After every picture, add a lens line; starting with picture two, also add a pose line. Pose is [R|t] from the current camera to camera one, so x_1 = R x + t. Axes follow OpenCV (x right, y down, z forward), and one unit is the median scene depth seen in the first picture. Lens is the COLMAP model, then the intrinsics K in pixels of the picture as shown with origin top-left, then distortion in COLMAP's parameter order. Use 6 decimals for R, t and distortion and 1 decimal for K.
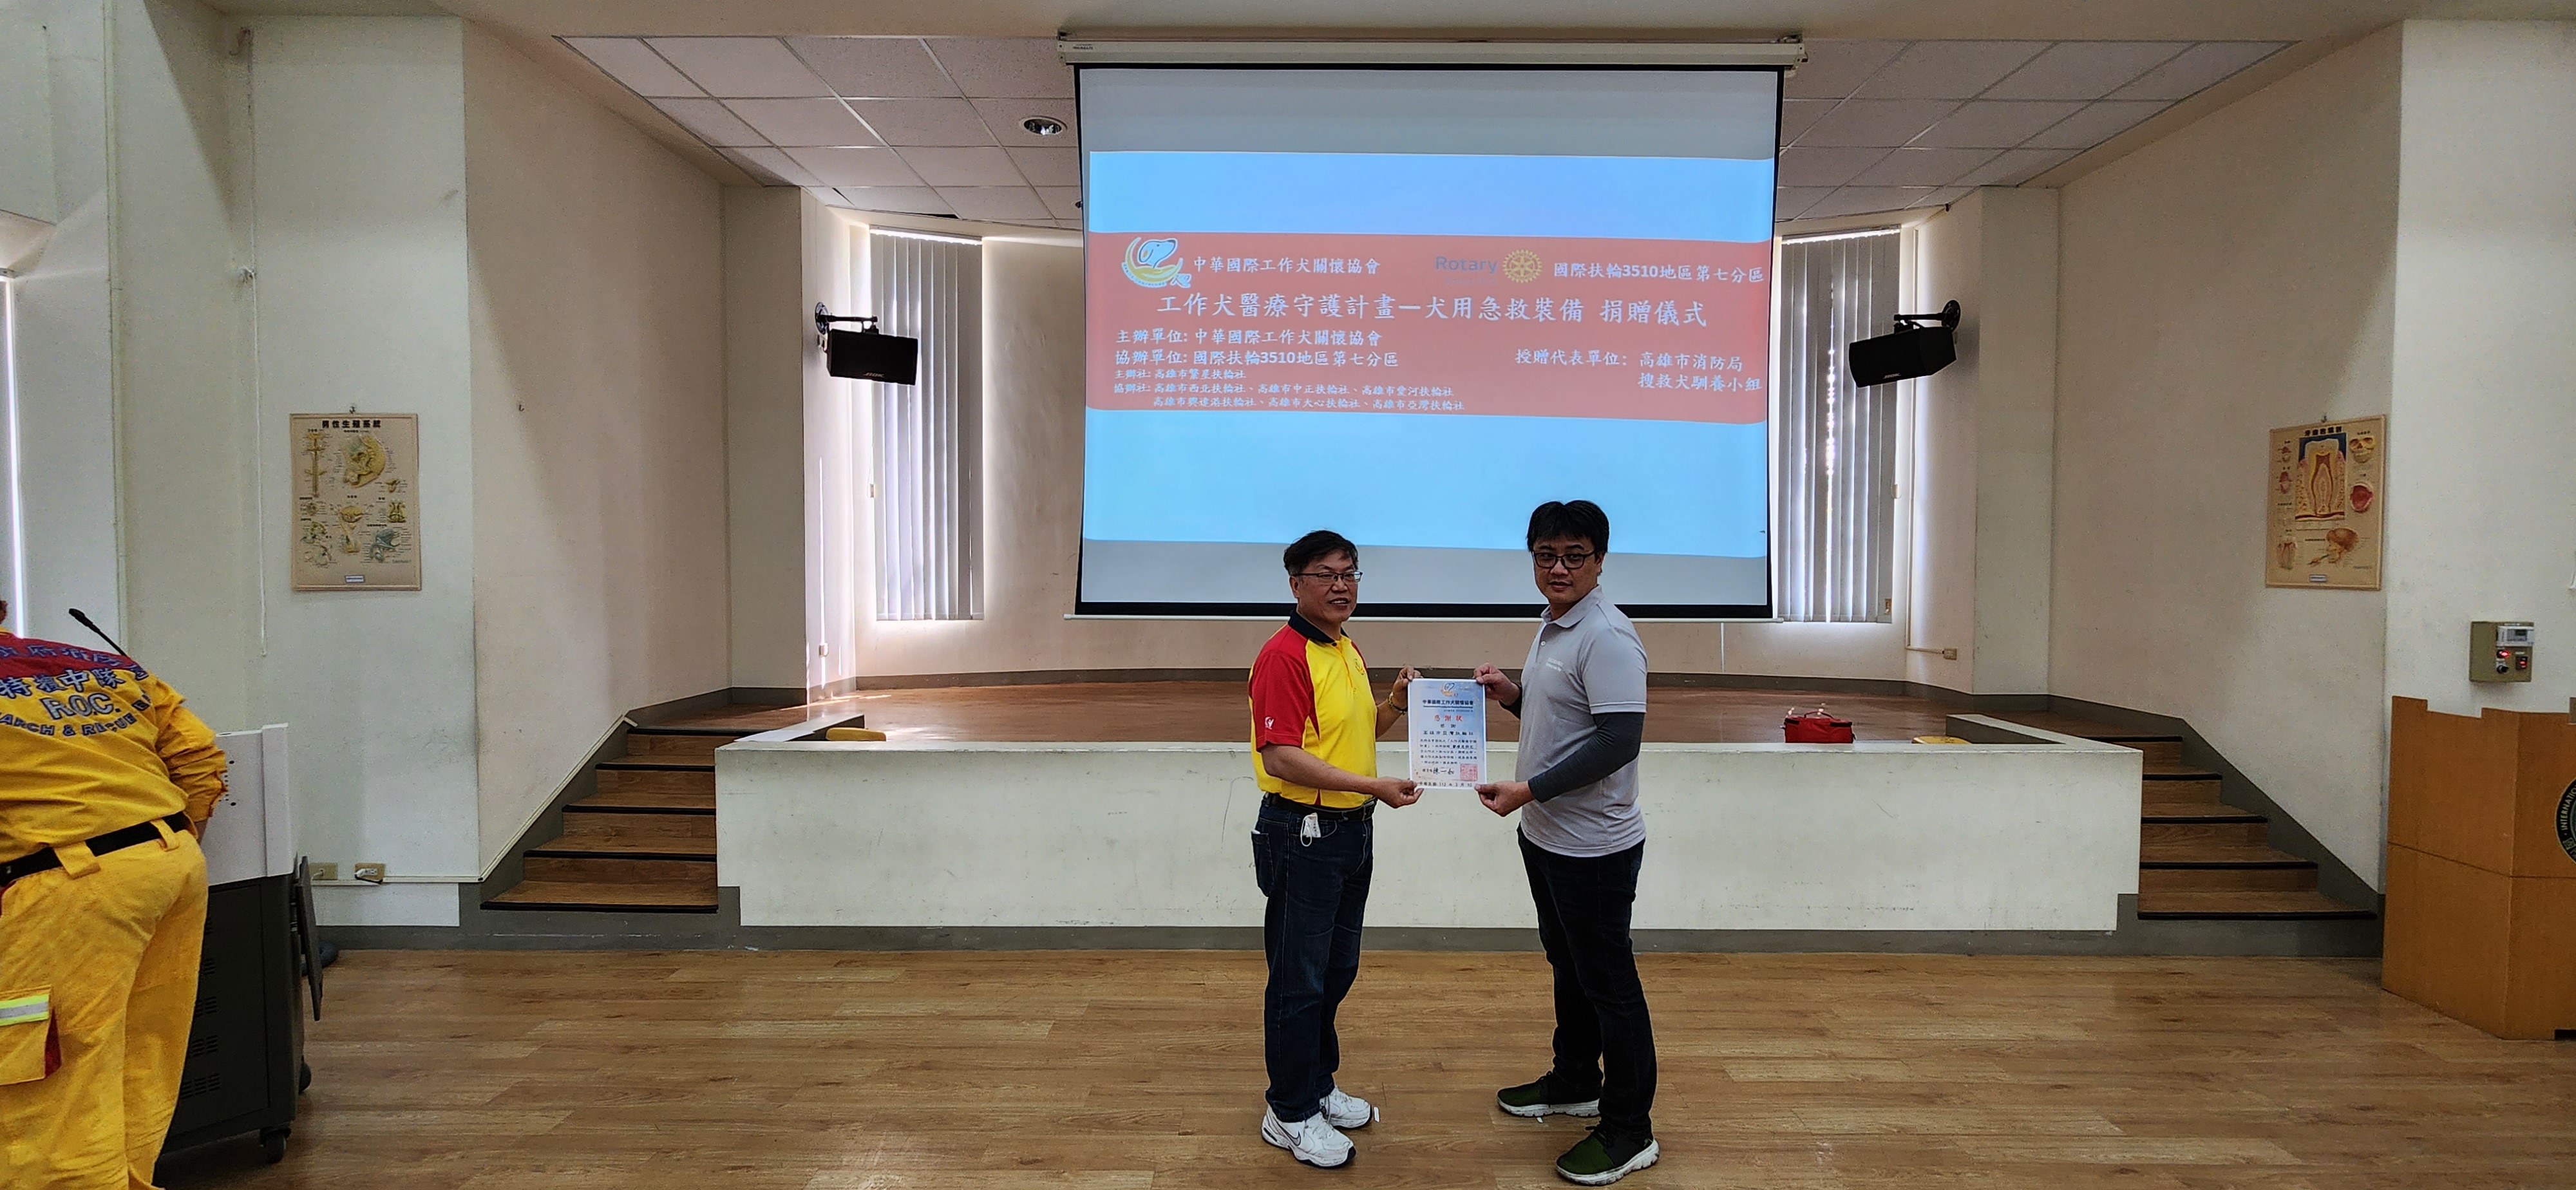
lens RADIAL K [[1070.5, 0, 1287.6], [0, 1070.5, 594.7], [0, 0, 1]] dist [-0.005854, -0.000029]
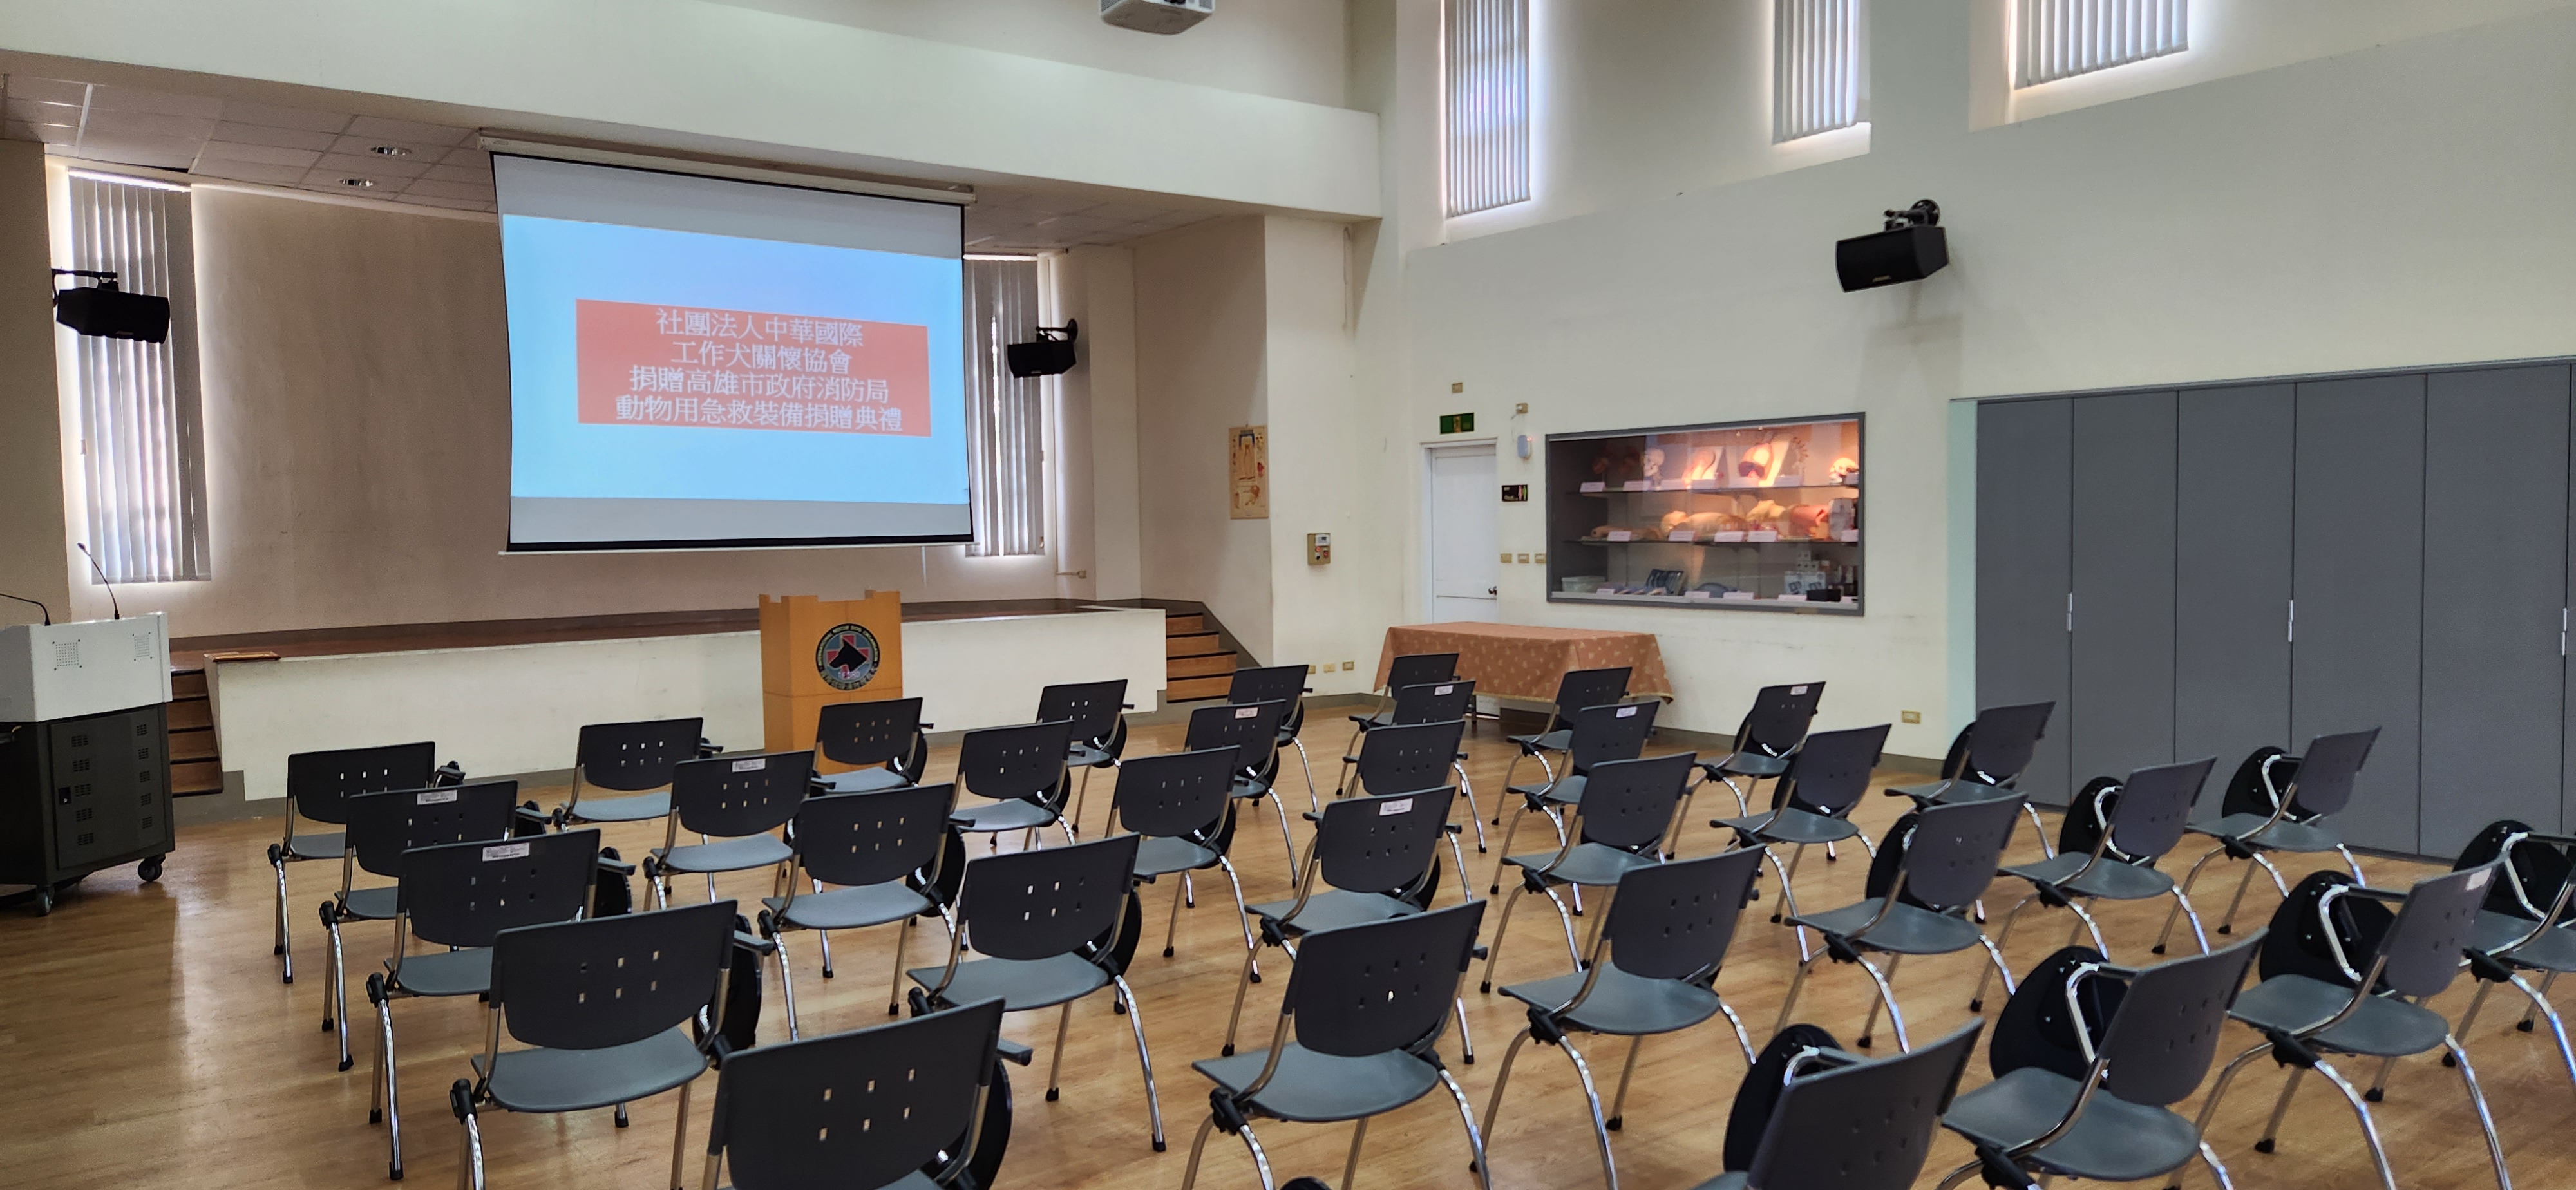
lens RADIAL K [[1731.2, 0, 1282.1], [0, 1731.2, 617.5], [0, 0, 1]] dist [0.049383, -0.016273]
pose [[0.805545, -0.050530, 0.590376, -0.736991], [0.037792, 0.998710, 0.033914, 0.064862], [-0.591328, -0.005007, 0.806416, -1.420239]]
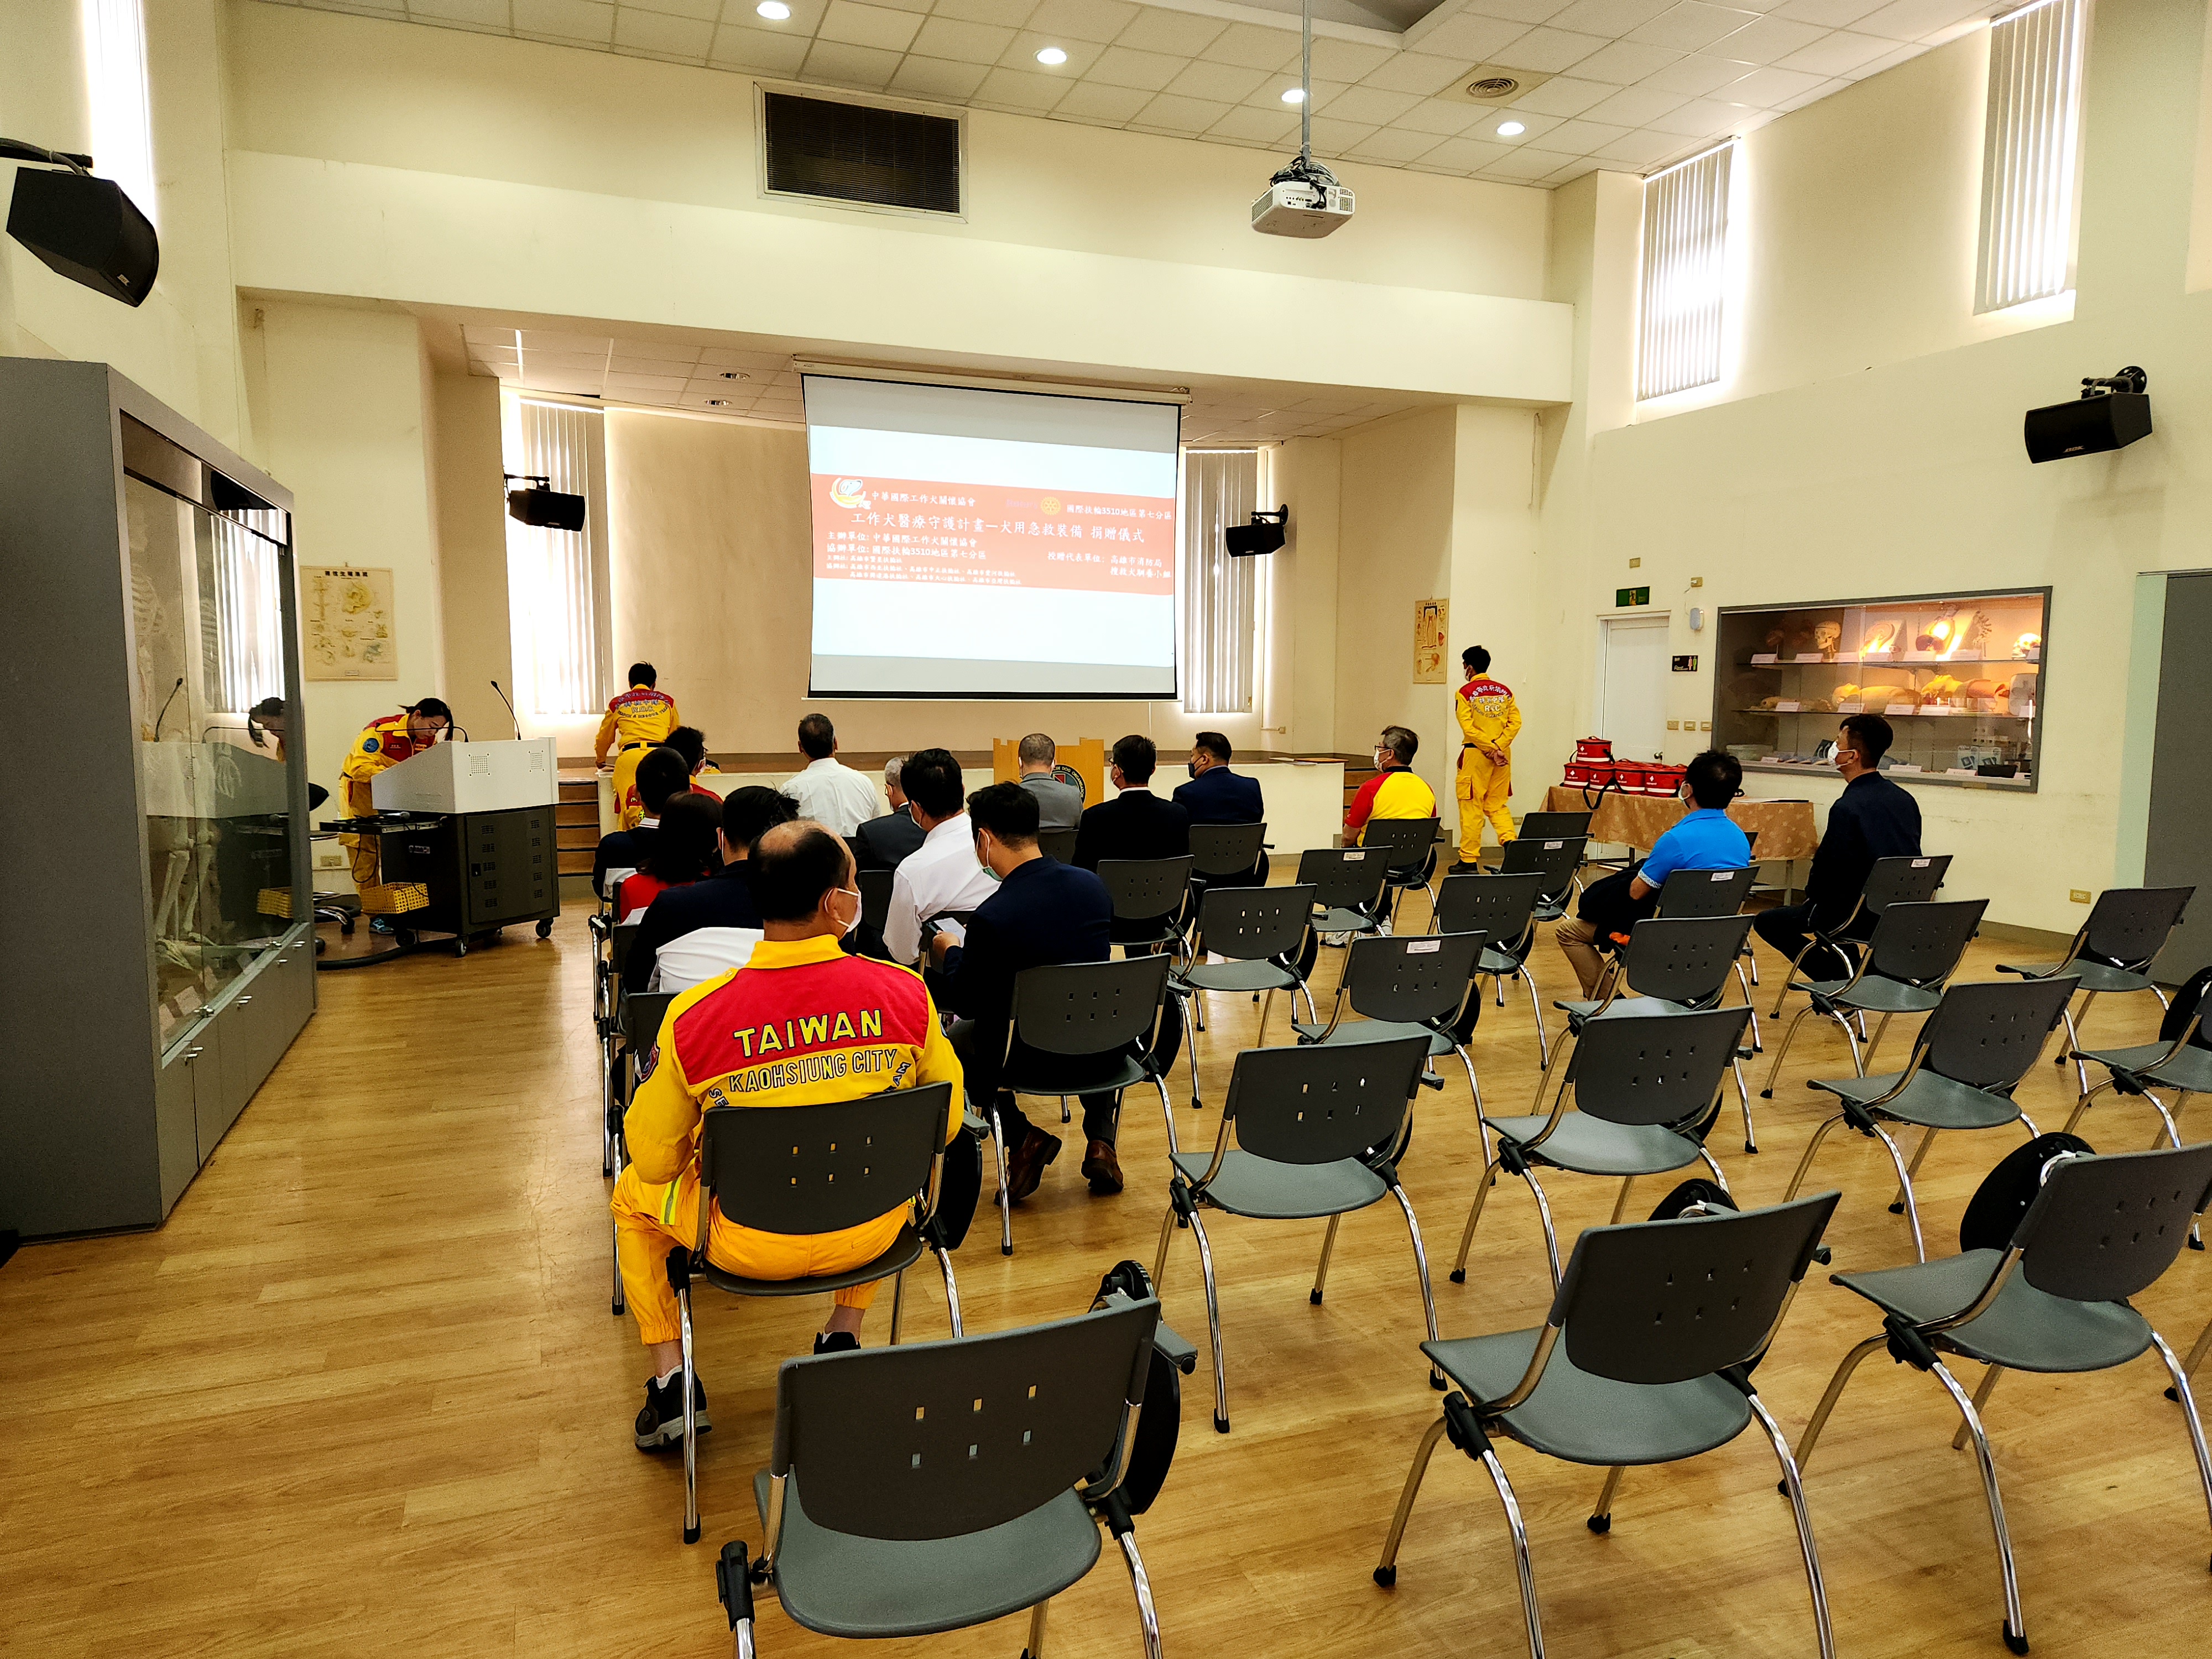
lens RADIAL K [[1498.8, 0, 1090.4], [0, 1498.8, 847.7], [0, 0, 1]] dist [0.049778, -0.040165]
pose [[0.937944, -0.035873, 0.344926, -0.620168], [0.008700, 0.996756, 0.080007, 0.071221], [-0.346678, -0.072042, 0.935214, -1.461292]]
